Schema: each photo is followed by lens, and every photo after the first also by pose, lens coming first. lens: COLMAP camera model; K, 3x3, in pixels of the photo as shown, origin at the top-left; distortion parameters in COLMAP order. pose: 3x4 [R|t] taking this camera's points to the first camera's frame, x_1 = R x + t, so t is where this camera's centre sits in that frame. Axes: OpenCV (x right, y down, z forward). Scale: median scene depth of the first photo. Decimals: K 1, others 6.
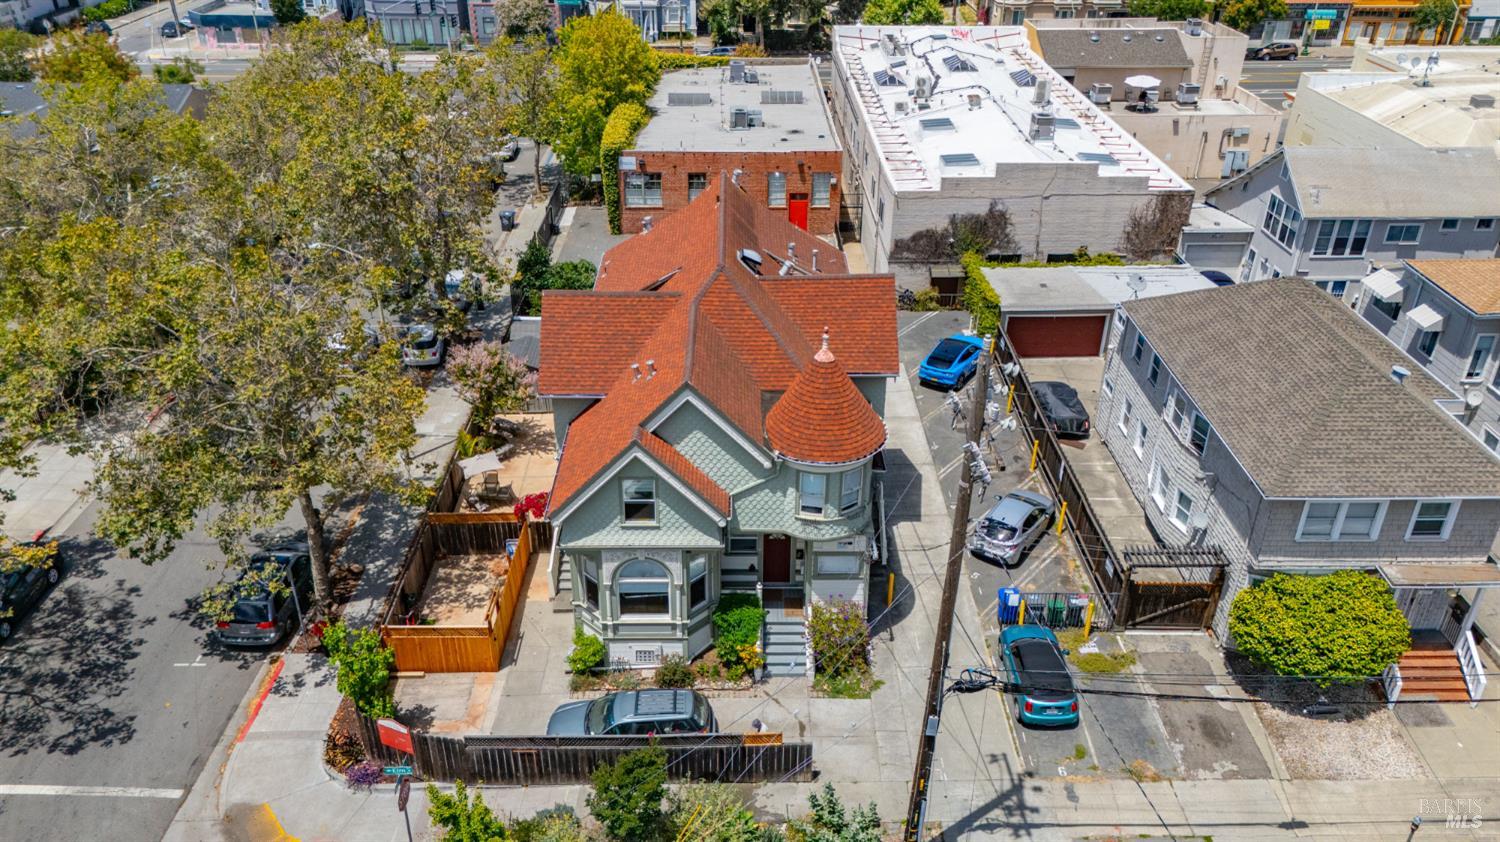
lens RADIAL K [[1100.6, 0, 749.7], [0, 1100.6, 426.8], [0, 0, 1]] dist [0.086667, -0.089424]
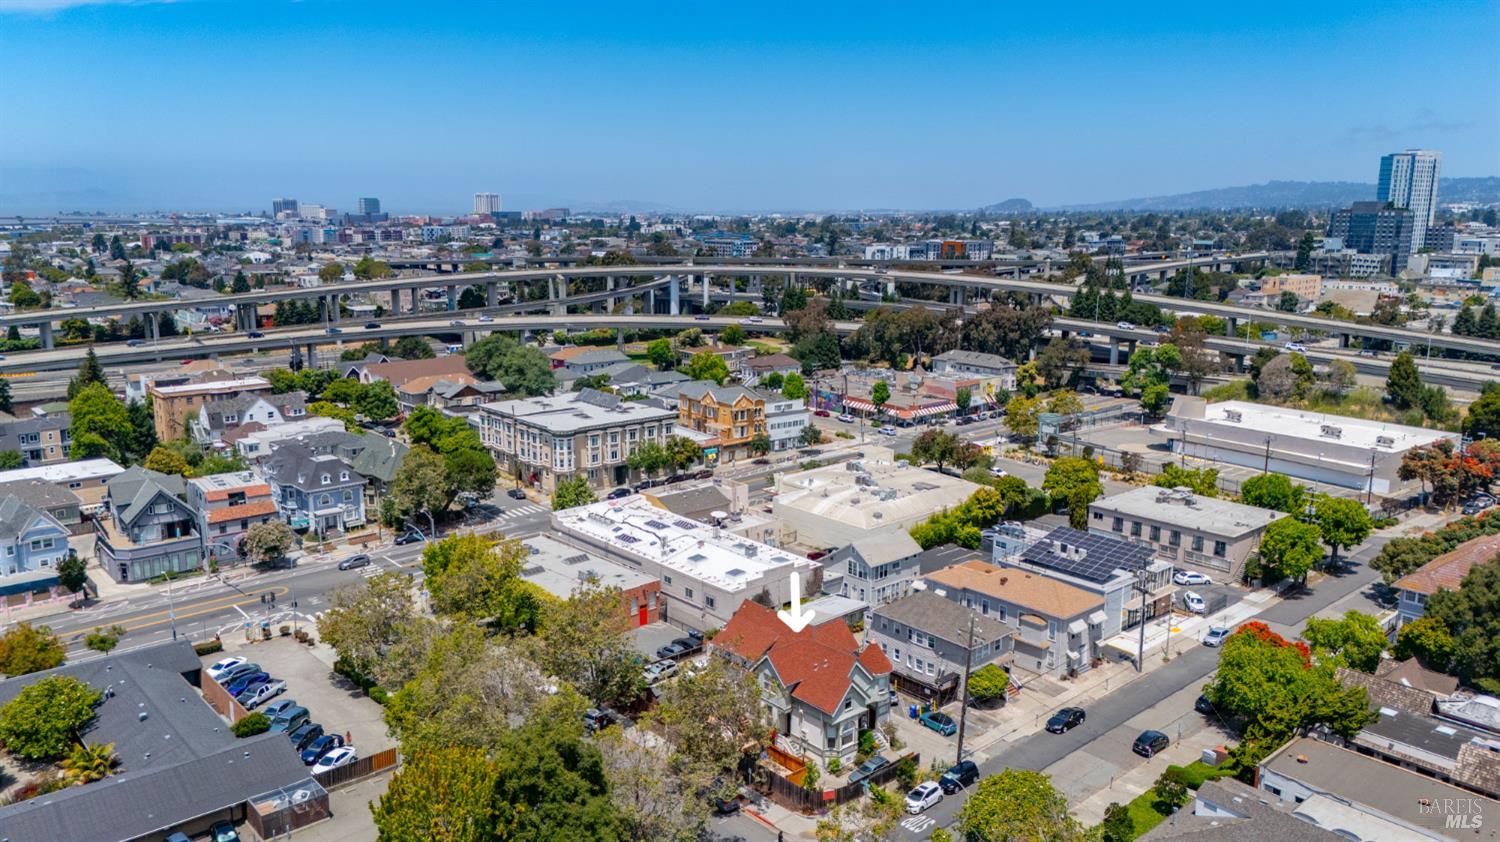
lens RADIAL K [[1100.6, 0, 753.8], [0, 1100.6, 420.1], [0, 0, 1]] dist [0.086667, -0.089424]
pose [[0.754503, -0.127780, 0.643737, -1.482472], [0.323715, 0.925701, -0.195667, -0.096939], [-0.570906, 0.356019, 0.739809, -0.987508]]
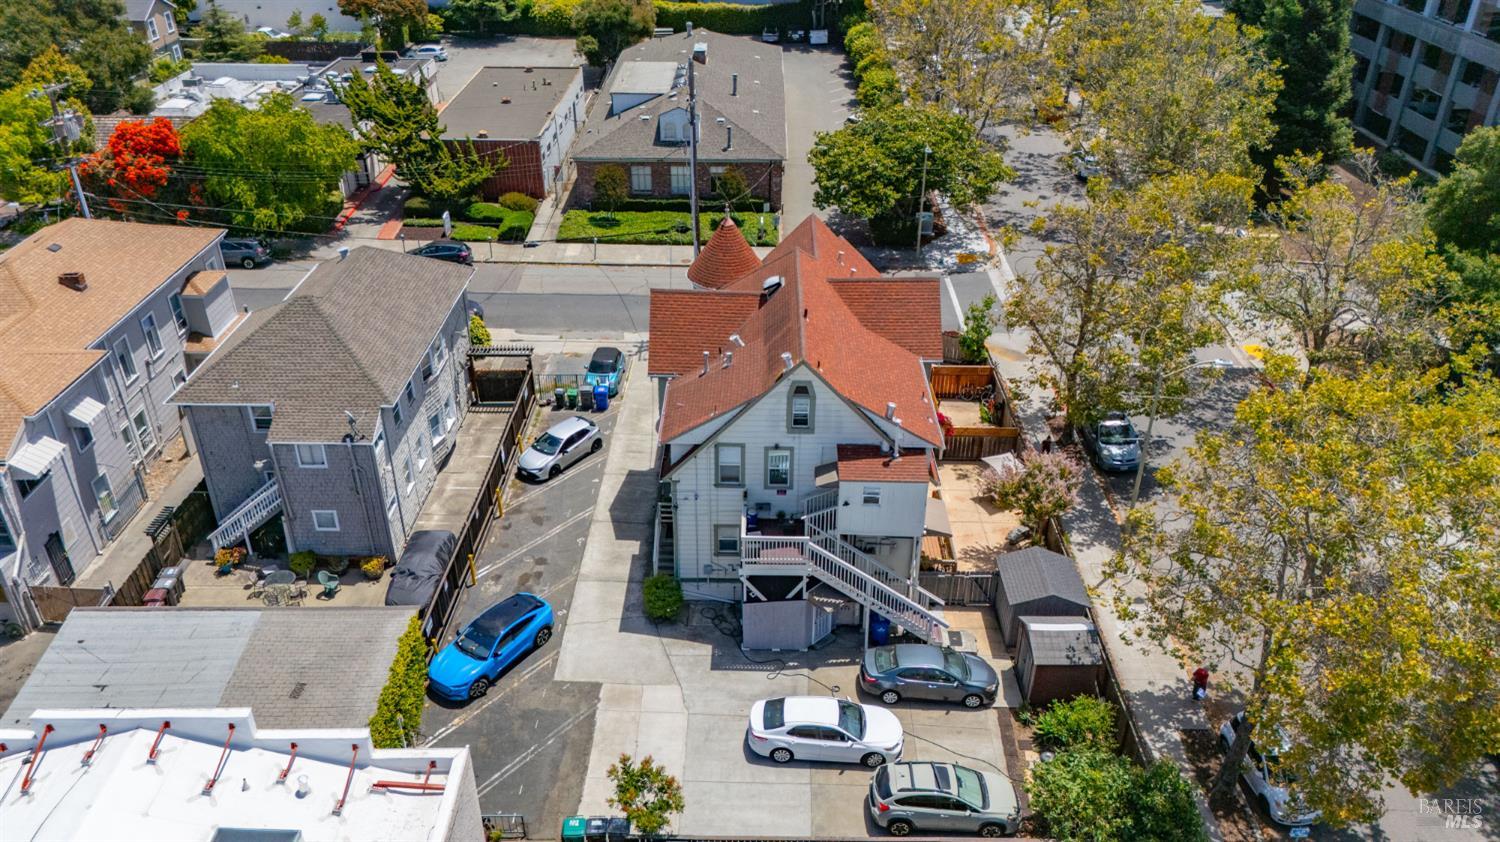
lens RADIAL K [[1100.6, 0, 750.2], [0, 1100.6, 427.5], [0, 0, 1]] dist [0.086667, -0.089424]
pose [[-0.999542, -0.021636, 0.021144, -0.002425], [0.007613, 0.496534, 0.867984, -0.840651], [-0.029279, 0.867748, -0.496142, 1.324811]]
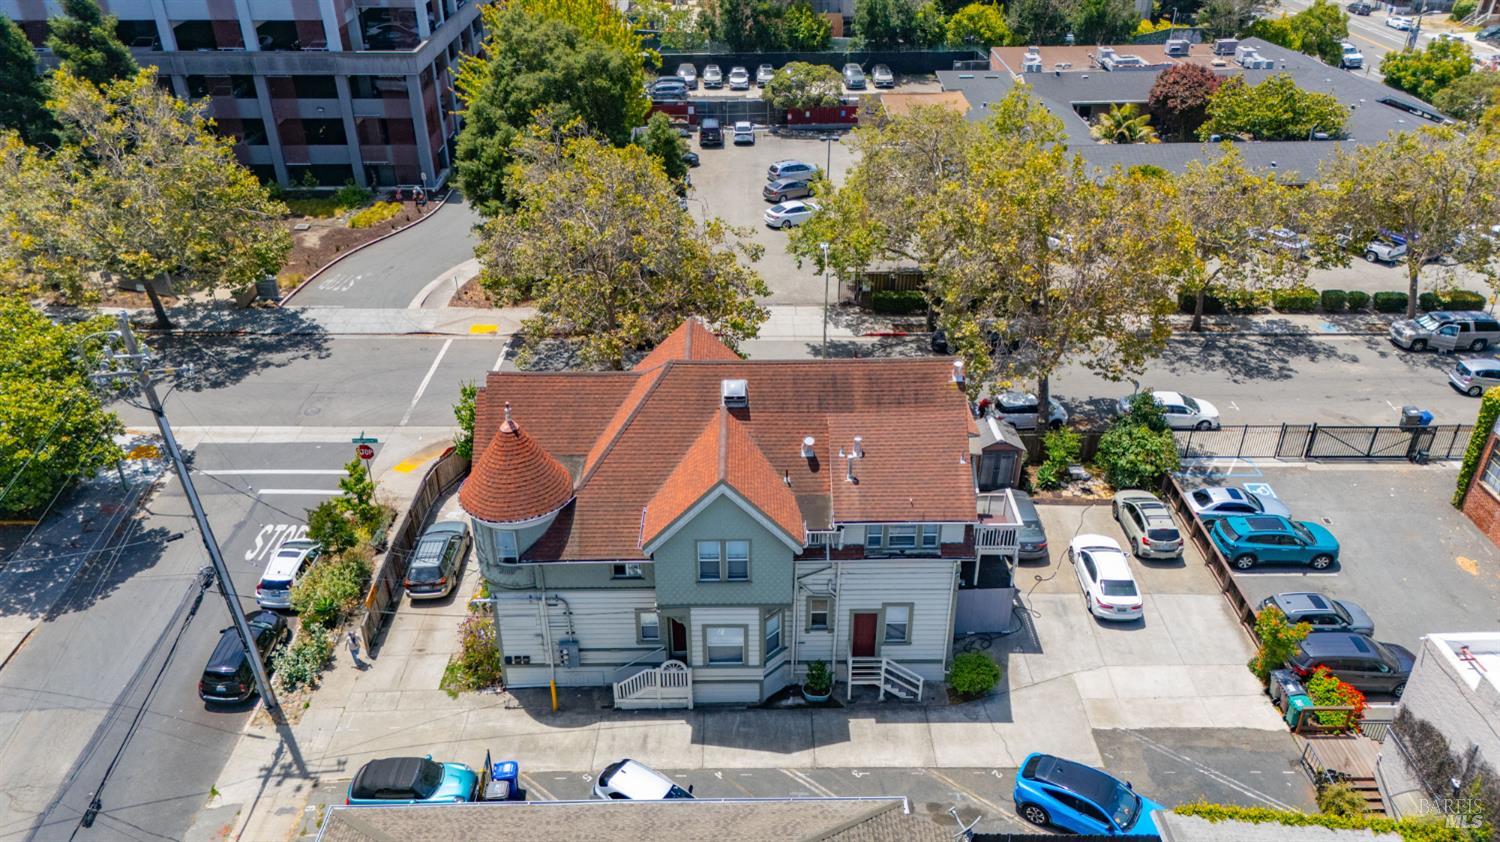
lens RADIAL K [[1100.6, 0, 748.0], [0, 1100.6, 413.9], [0, 0, 1]] dist [0.086667, -0.089424]
pose [[-0.004085, 0.495336, -0.868692, 0.680371], [-0.490101, 0.756221, 0.433509, -0.446522], [0.871656, 0.427518, 0.239675, 0.606648]]
